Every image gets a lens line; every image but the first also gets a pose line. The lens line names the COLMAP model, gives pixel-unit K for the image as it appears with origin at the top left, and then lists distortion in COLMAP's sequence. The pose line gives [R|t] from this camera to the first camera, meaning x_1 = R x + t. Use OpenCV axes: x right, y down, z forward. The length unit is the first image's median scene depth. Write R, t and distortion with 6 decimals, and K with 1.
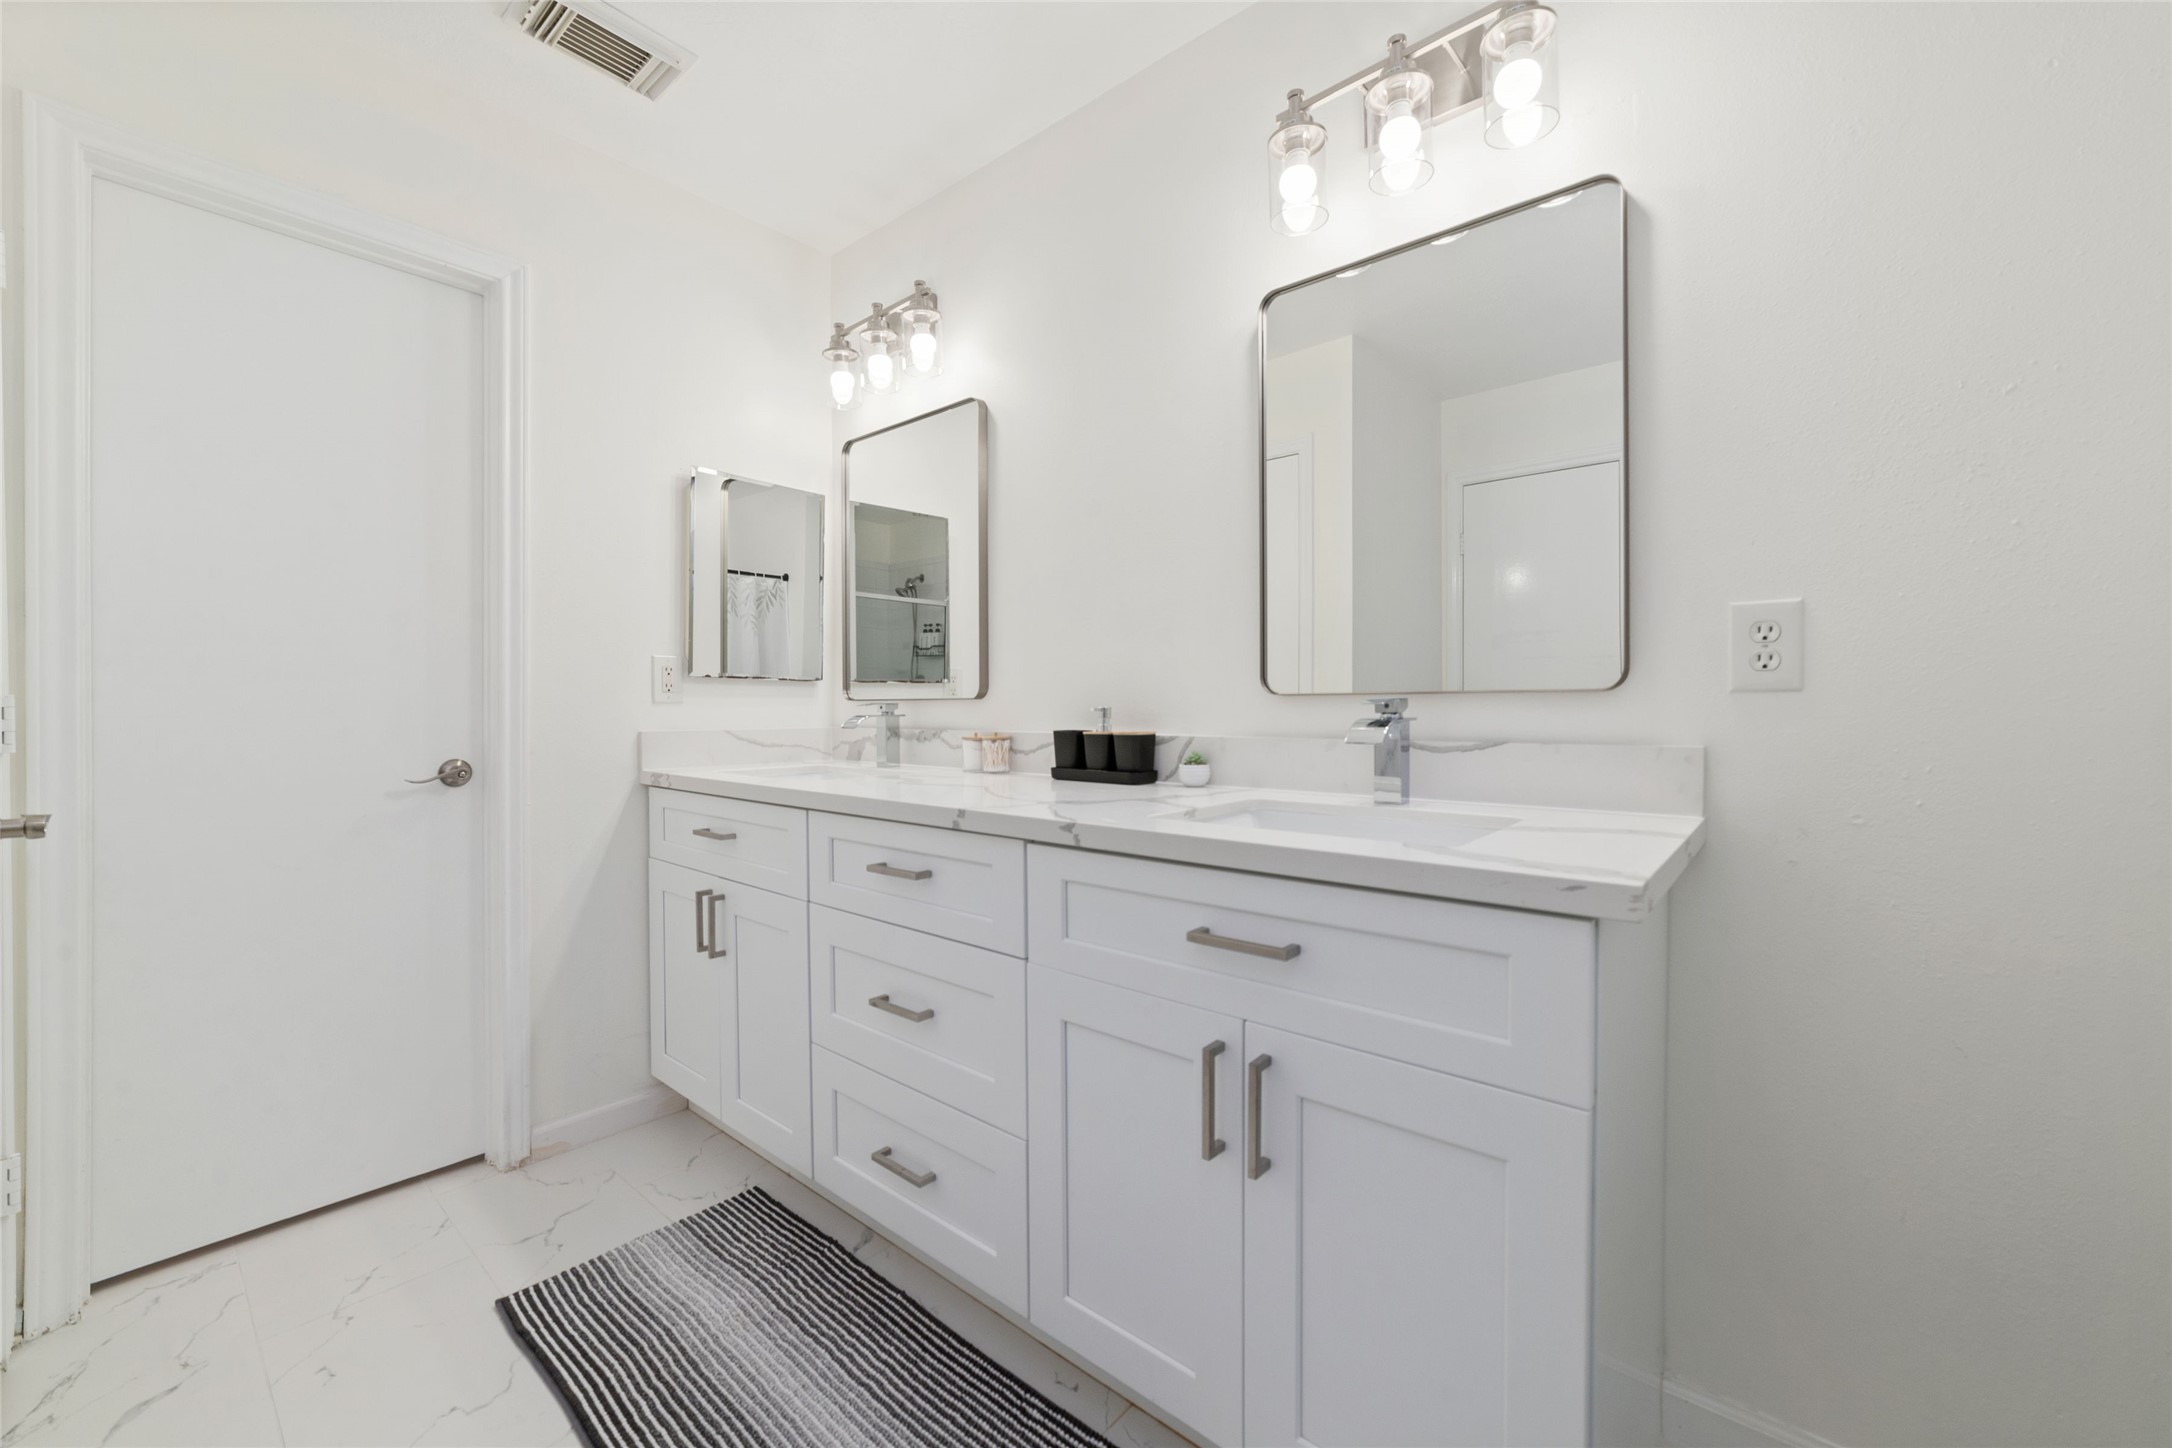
lens RADIAL K [[852.6, 0, 1086.7], [0, 852.6, 707.8], [0, 0, 1]] dist [0.000029, -0.000011]
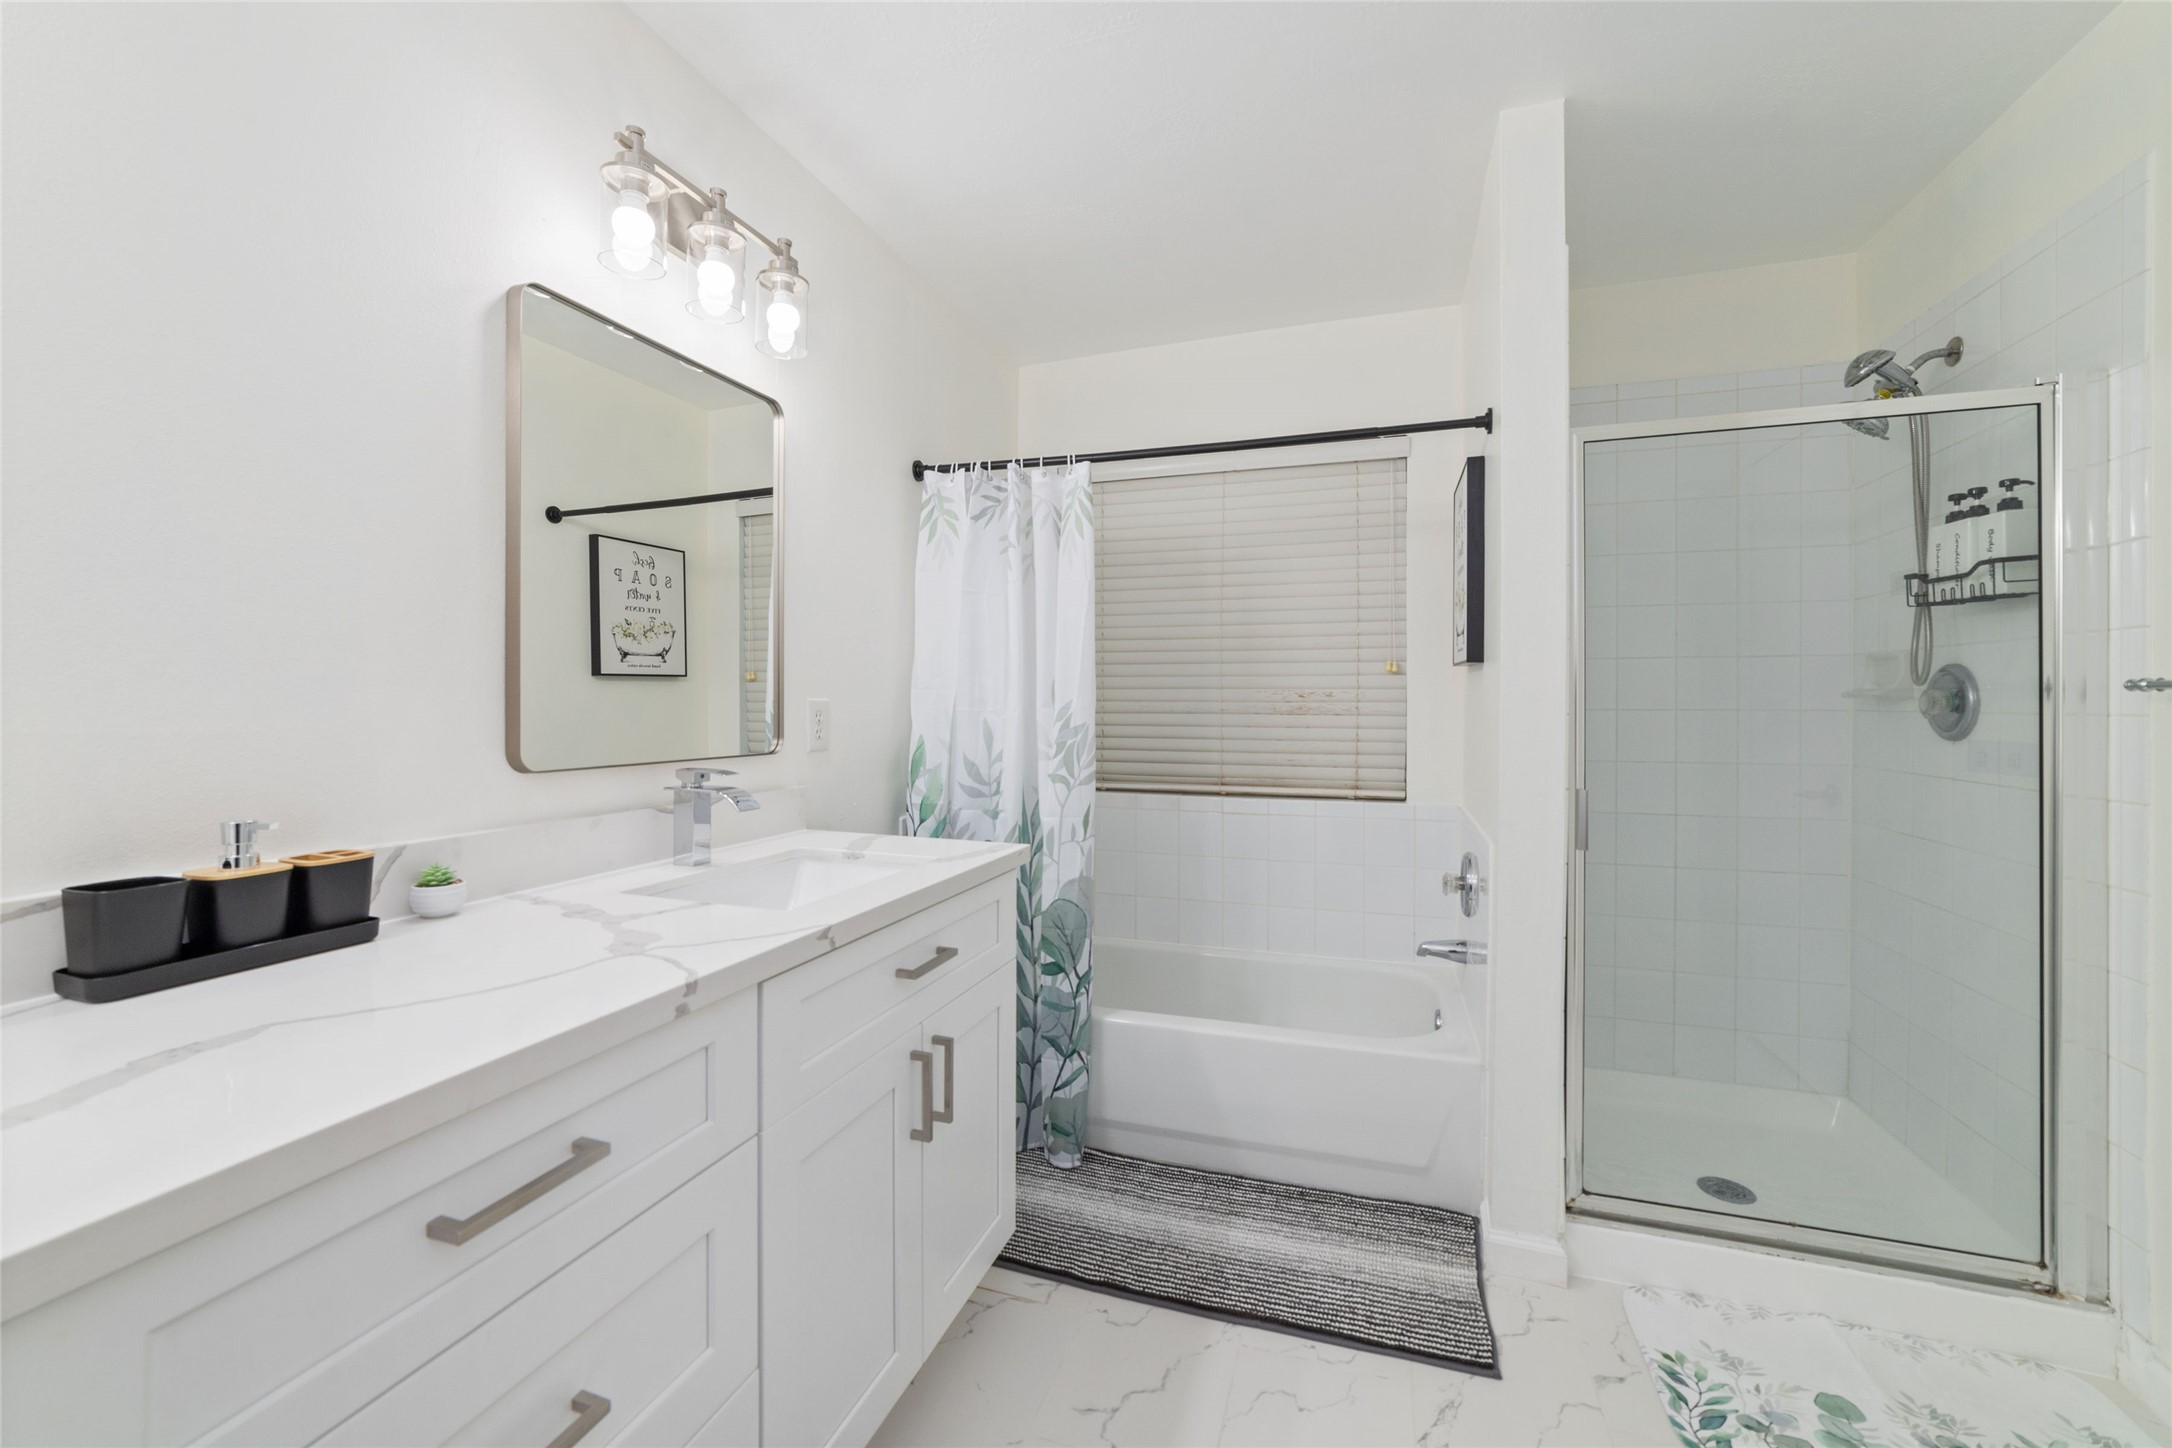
lens RADIAL K [[852.6, 0, 1086.7], [0, 852.6, 707.8], [0, 0, 1]] dist [0.000029, -0.000011]
pose [[-0.382624, -0.001833, 0.923902, -0.777596], [0.001973, 0.999994, 0.002801, -0.083940], [-0.923902, 0.002895, -0.382618, 0.867598]]
